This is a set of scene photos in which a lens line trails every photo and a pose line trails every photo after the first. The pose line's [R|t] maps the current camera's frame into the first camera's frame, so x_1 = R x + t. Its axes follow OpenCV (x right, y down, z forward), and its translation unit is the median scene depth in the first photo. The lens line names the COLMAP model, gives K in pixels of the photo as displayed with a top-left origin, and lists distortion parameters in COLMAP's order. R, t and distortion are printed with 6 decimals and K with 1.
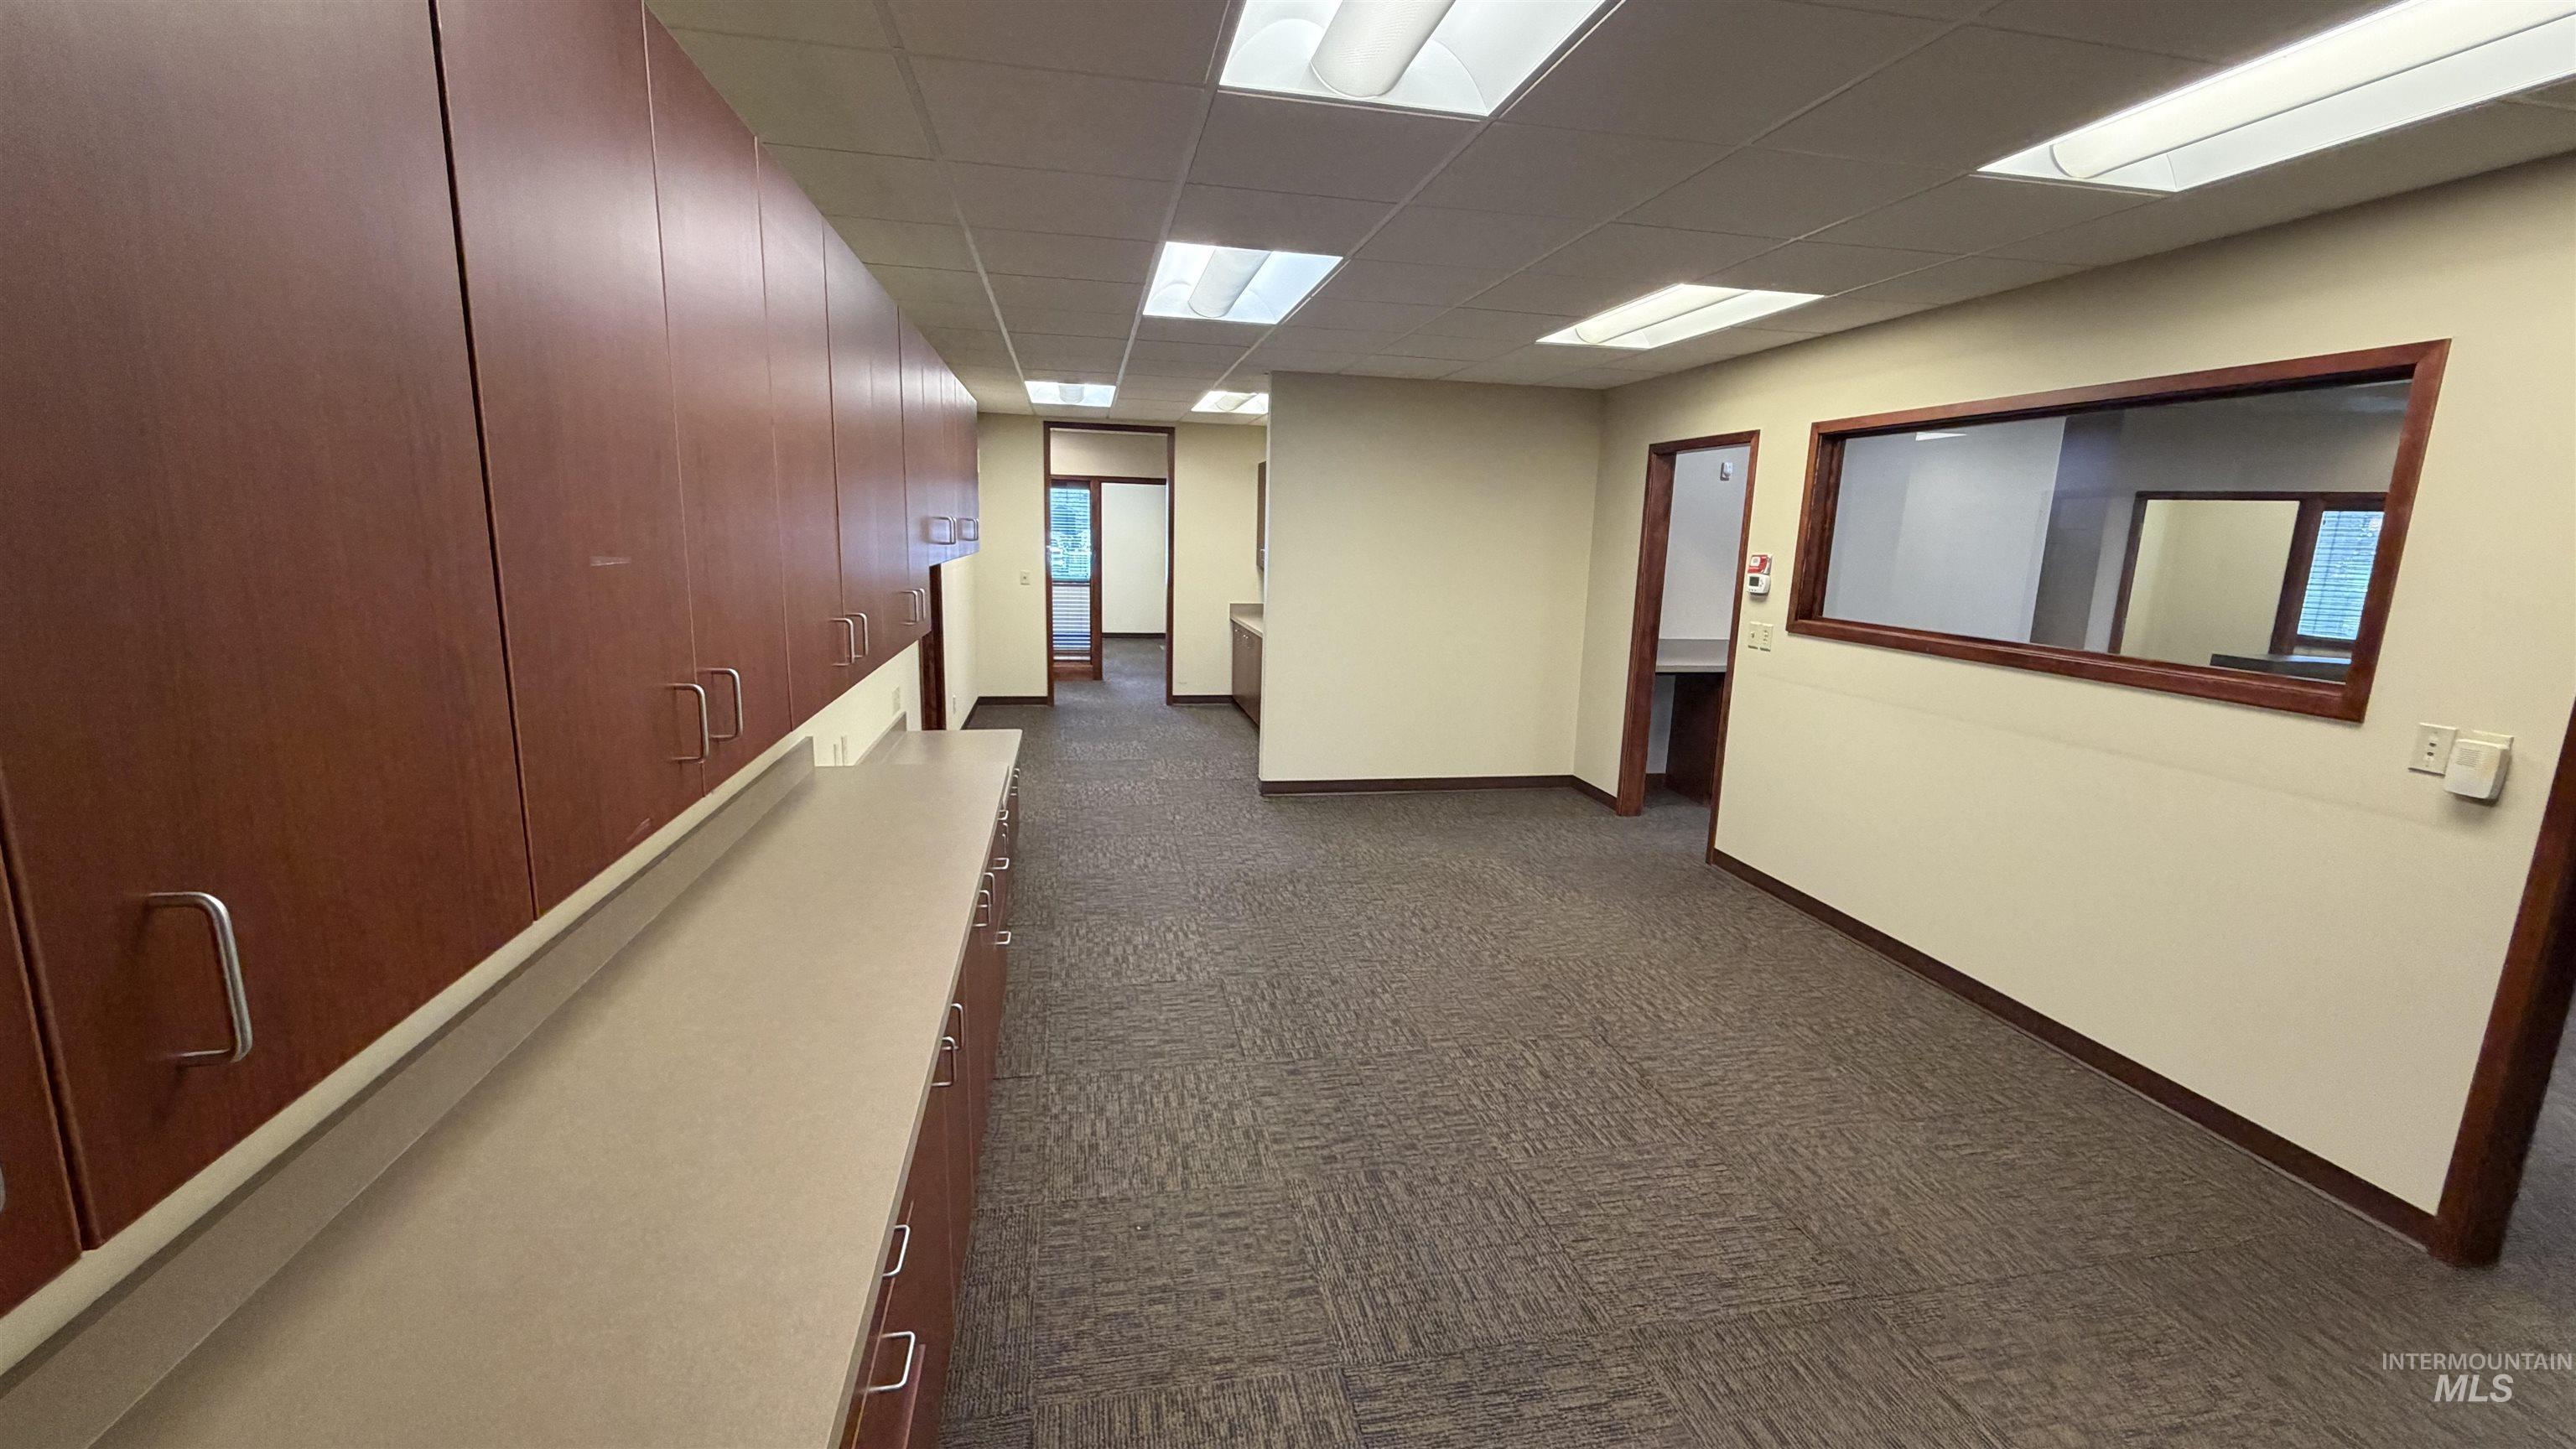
lens RADIAL K [[1025.0, 0, 1268.2], [0, 1025.0, 740.3], [0, 0, 1]] dist [0.000227, -0.000345]
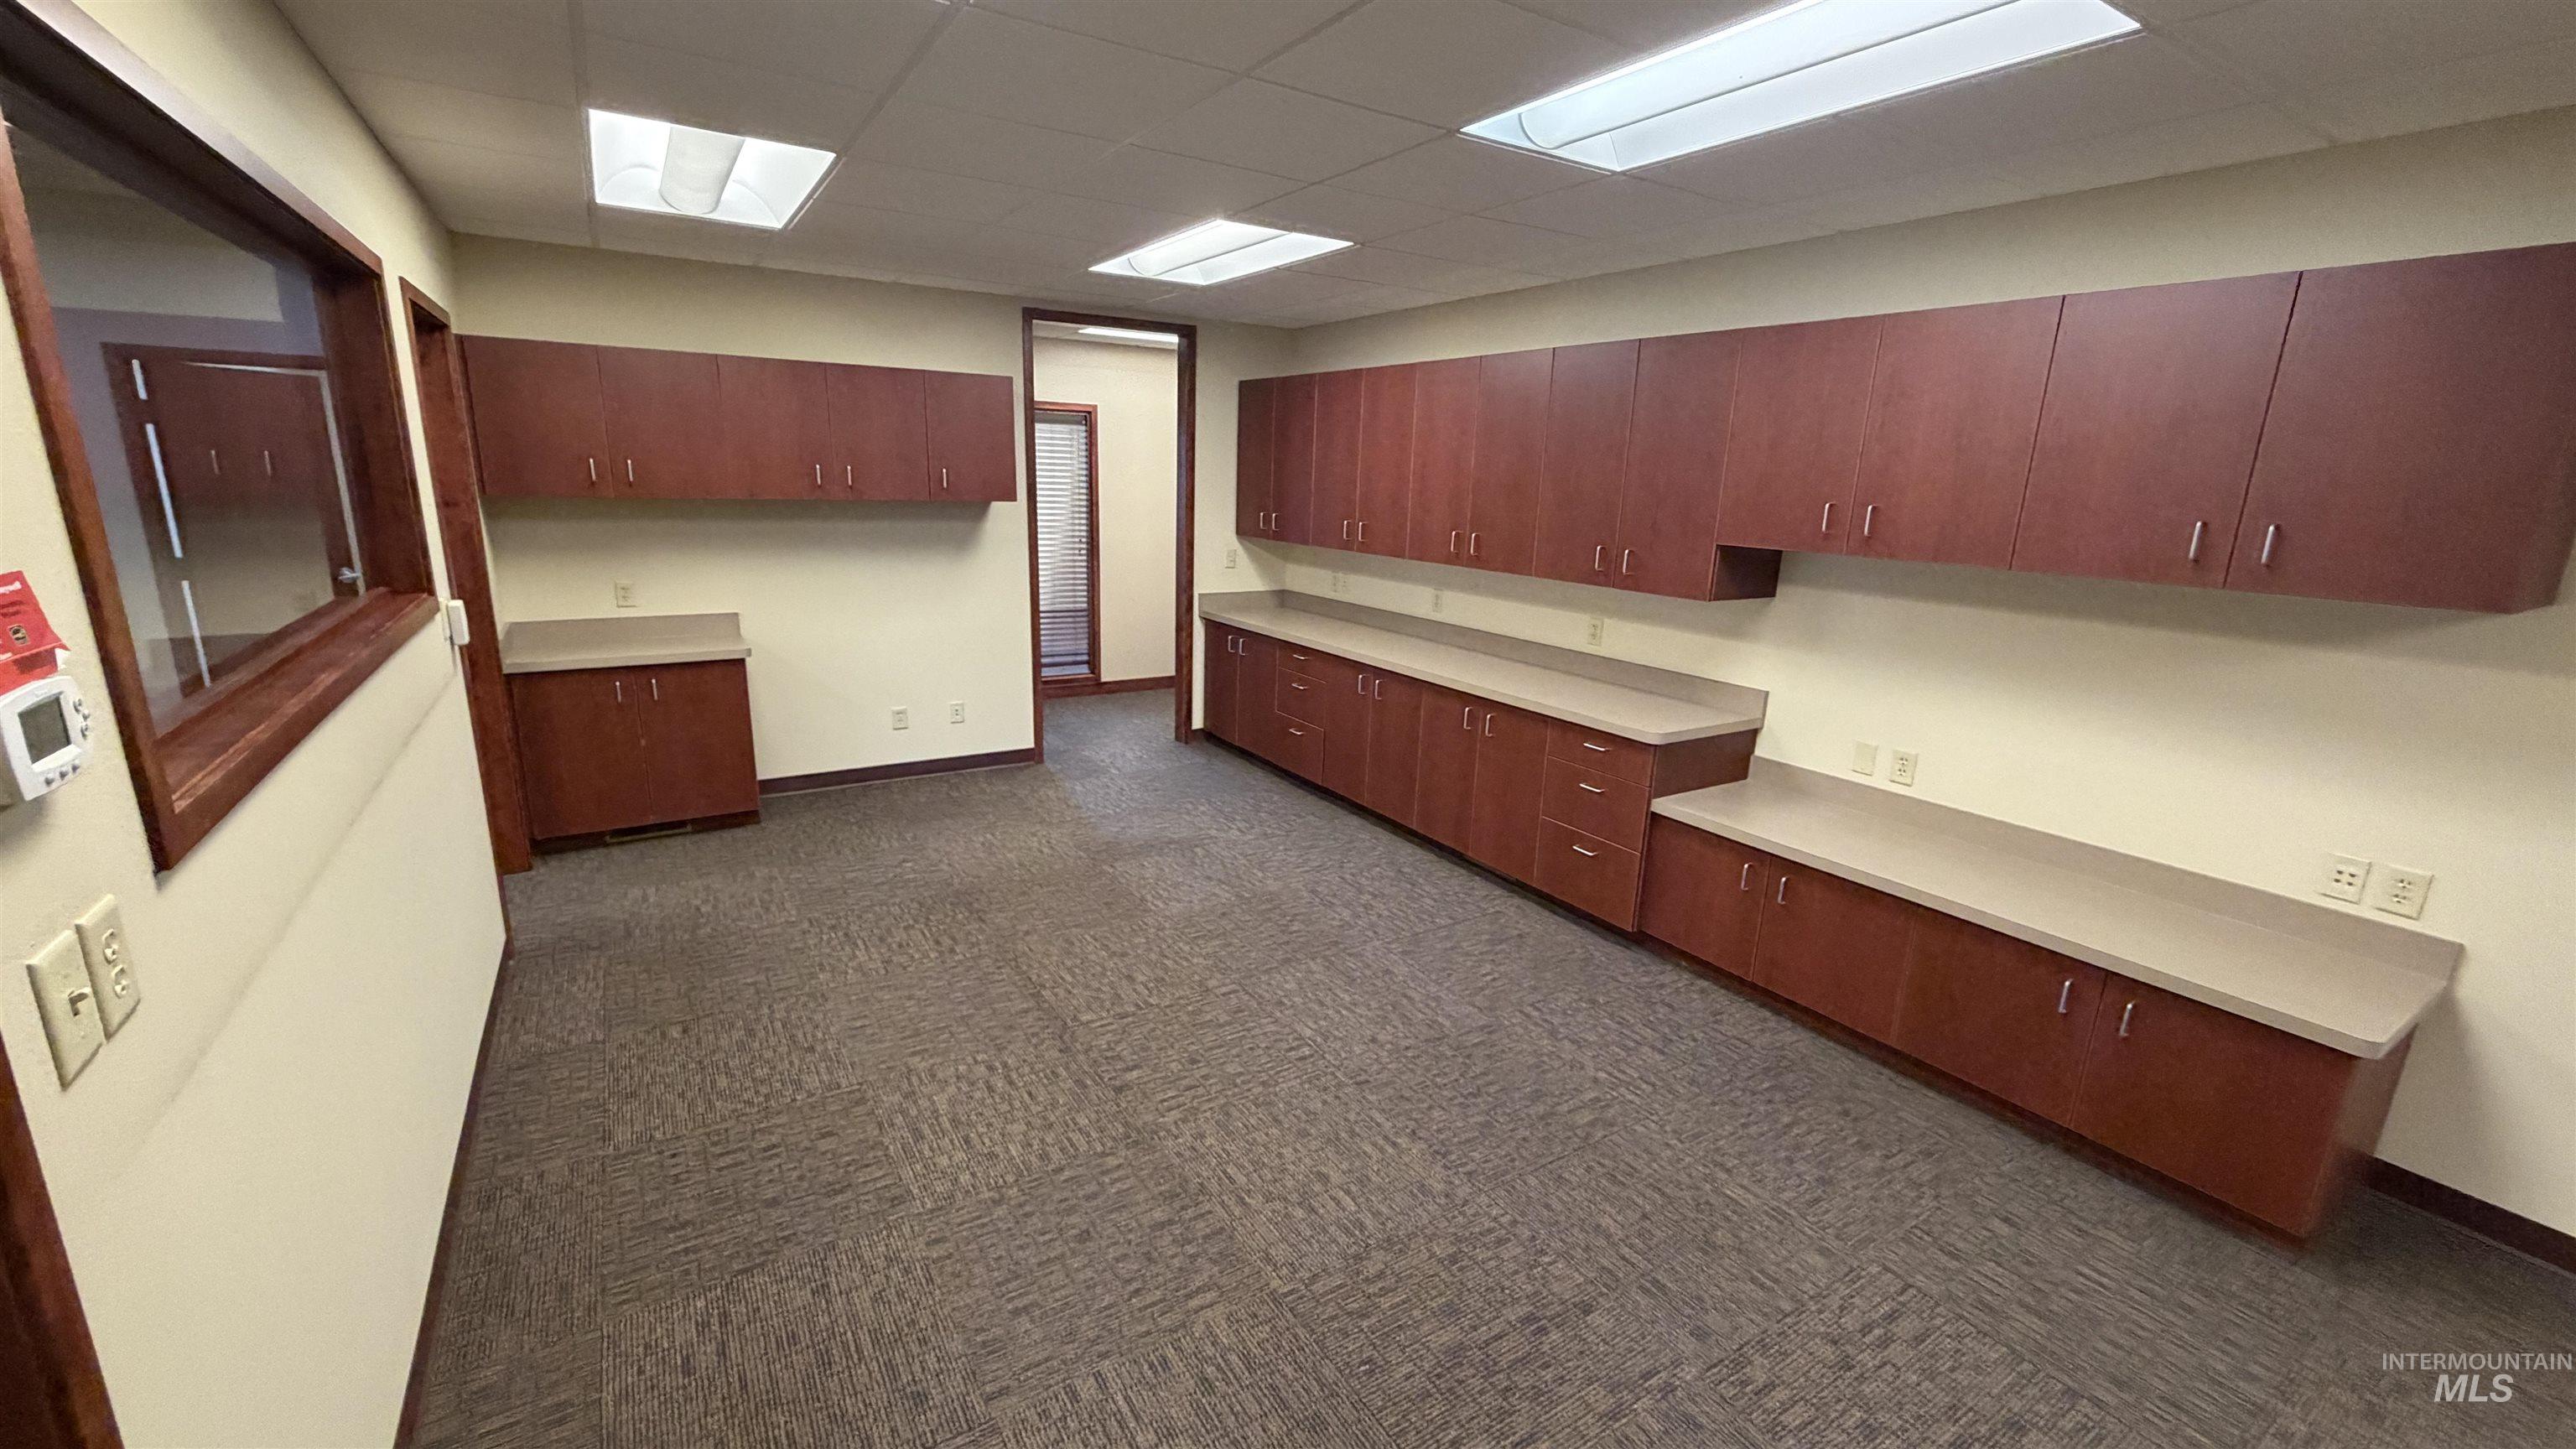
lens RADIAL K [[1025.0, 0, 1286.6], [0, 1025.0, 718.5], [0, 0, 1]] dist [0.000227, -0.000345]
pose [[-0.927480, 0.047125, -0.370890, 0.357362], [-0.118490, 0.903835, 0.411147, -0.275998], [0.354599, 0.425278, -0.832705, 1.326604]]
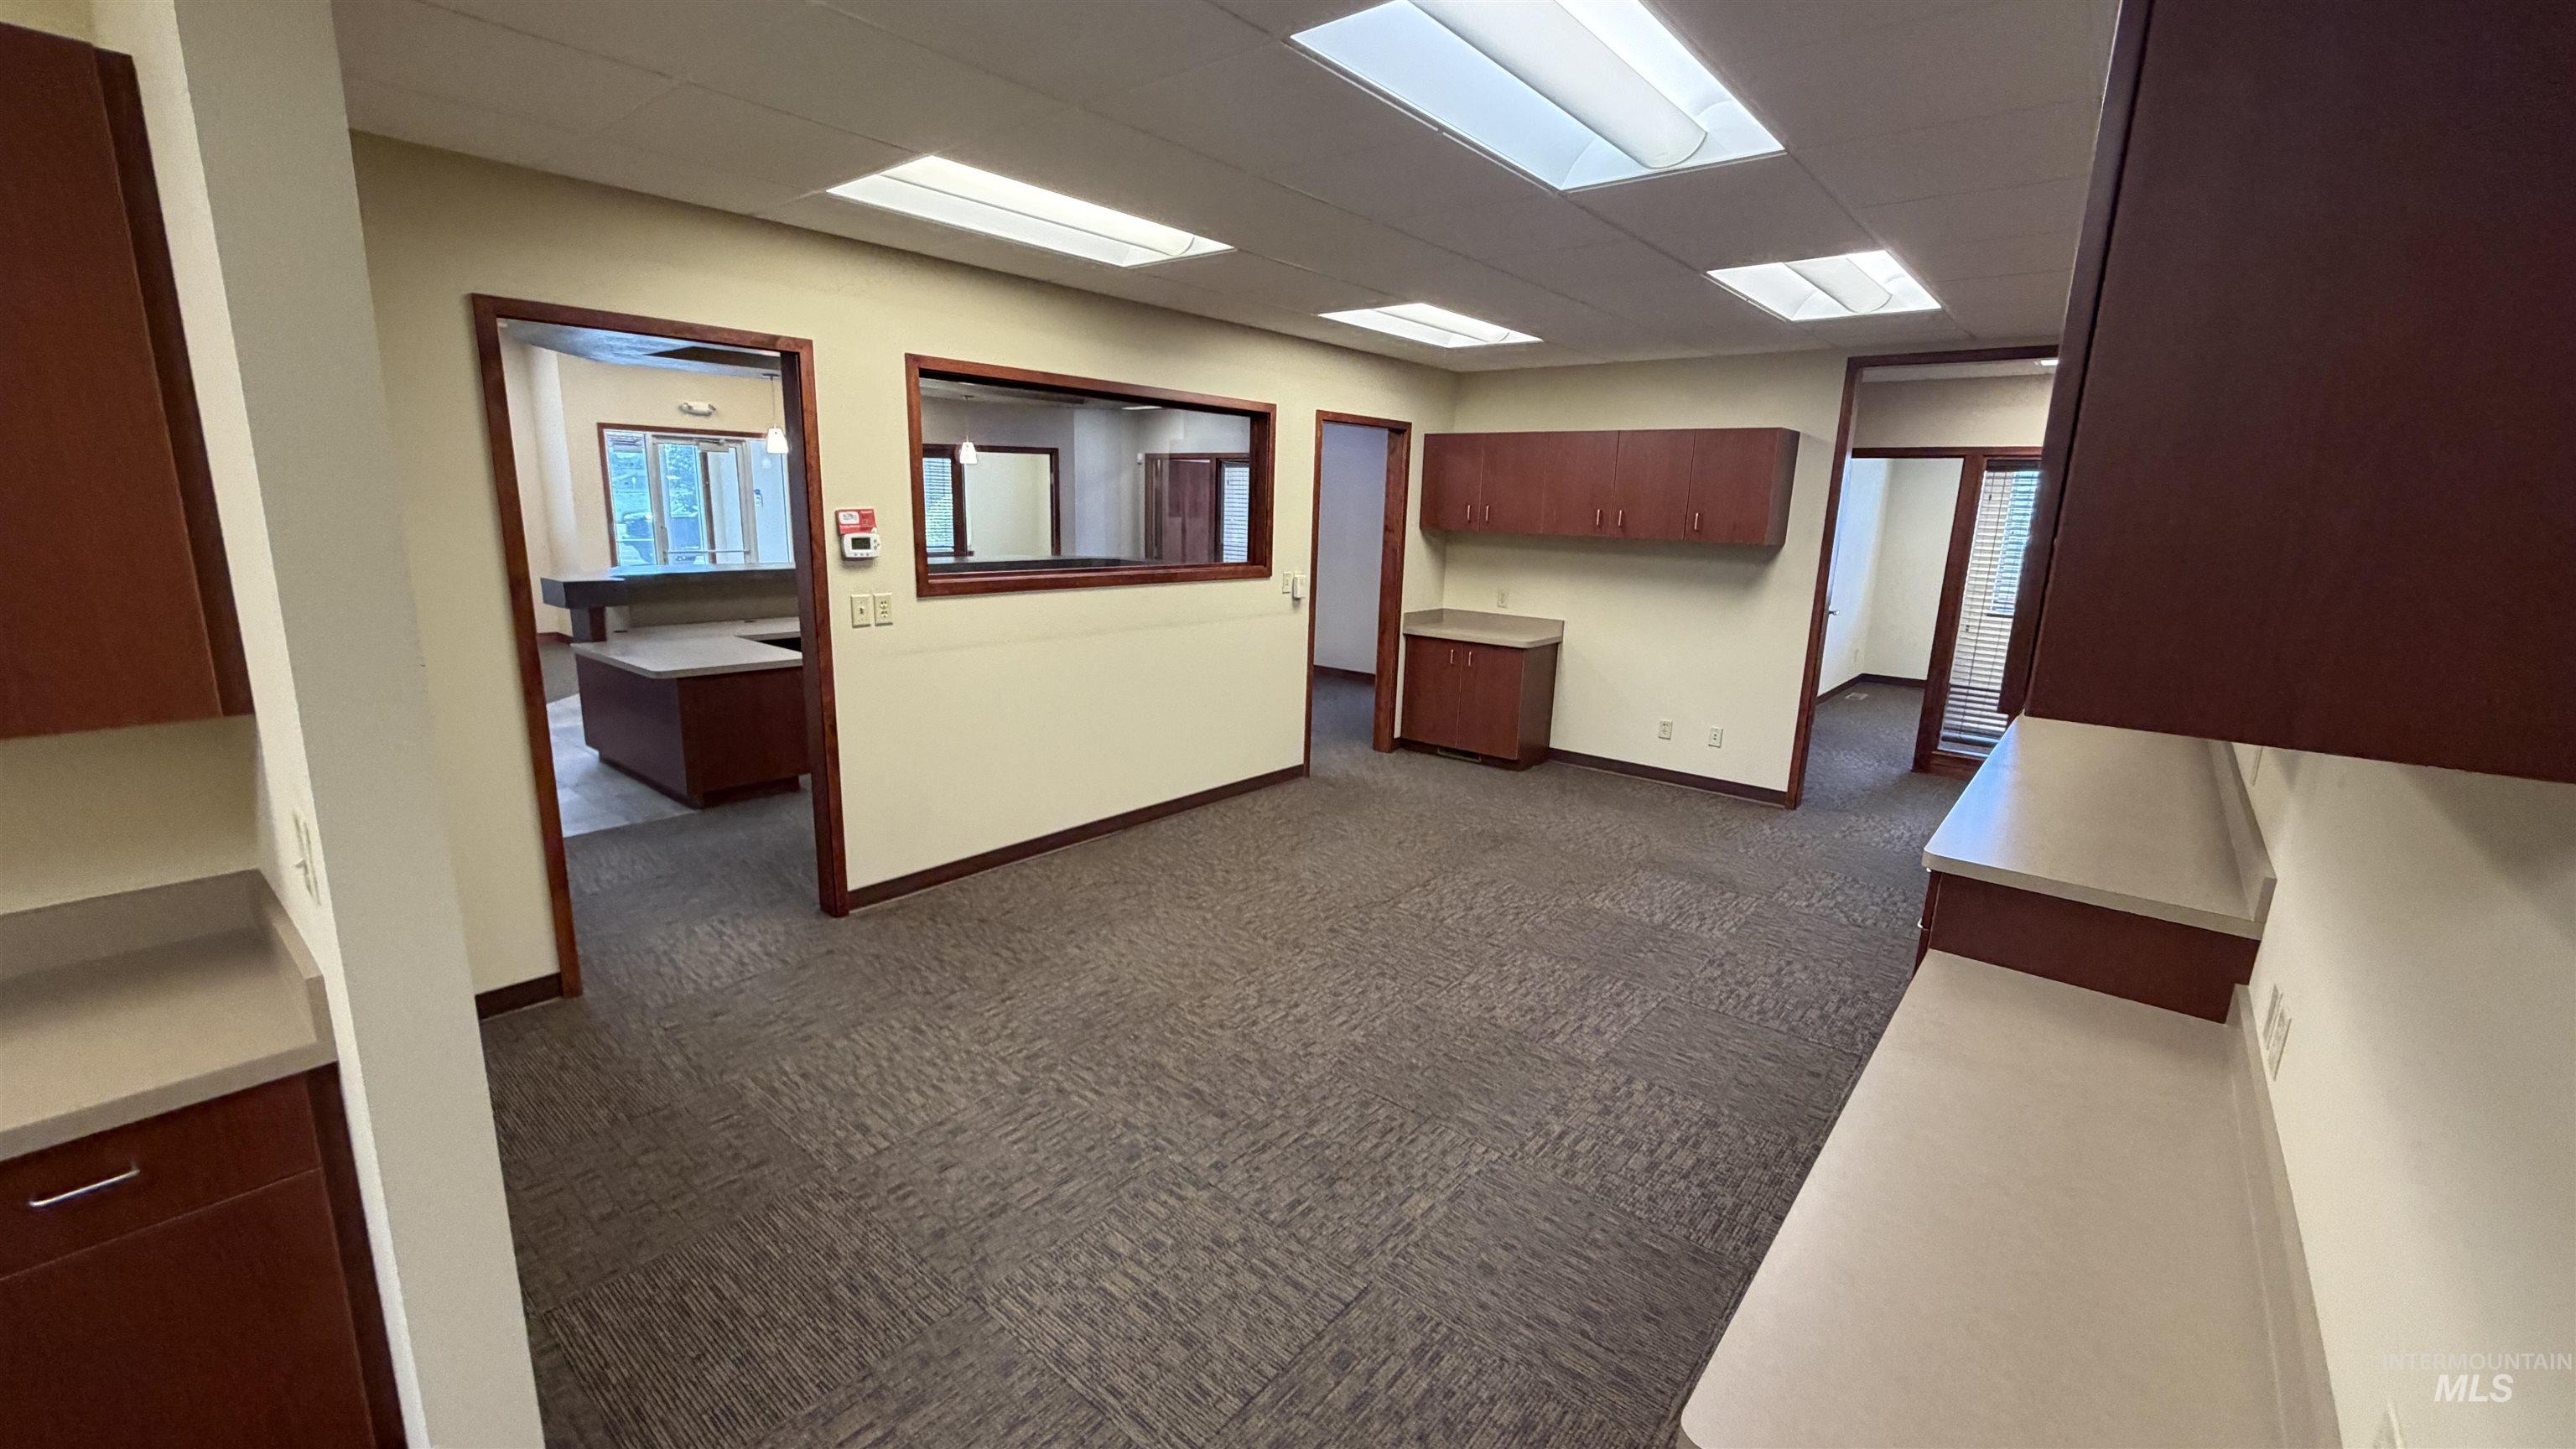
lens RADIAL K [[1025.0, 0, 1287.3], [0, 1025.0, 730.7], [0, 0, 1]] dist [0.000227, -0.000345]
pose [[-0.641581, -0.200930, 0.740271, -0.376687], [0.120647, 0.926636, 0.356077, -0.283366], [-0.757508, 0.317763, -0.570270, 1.346764]]
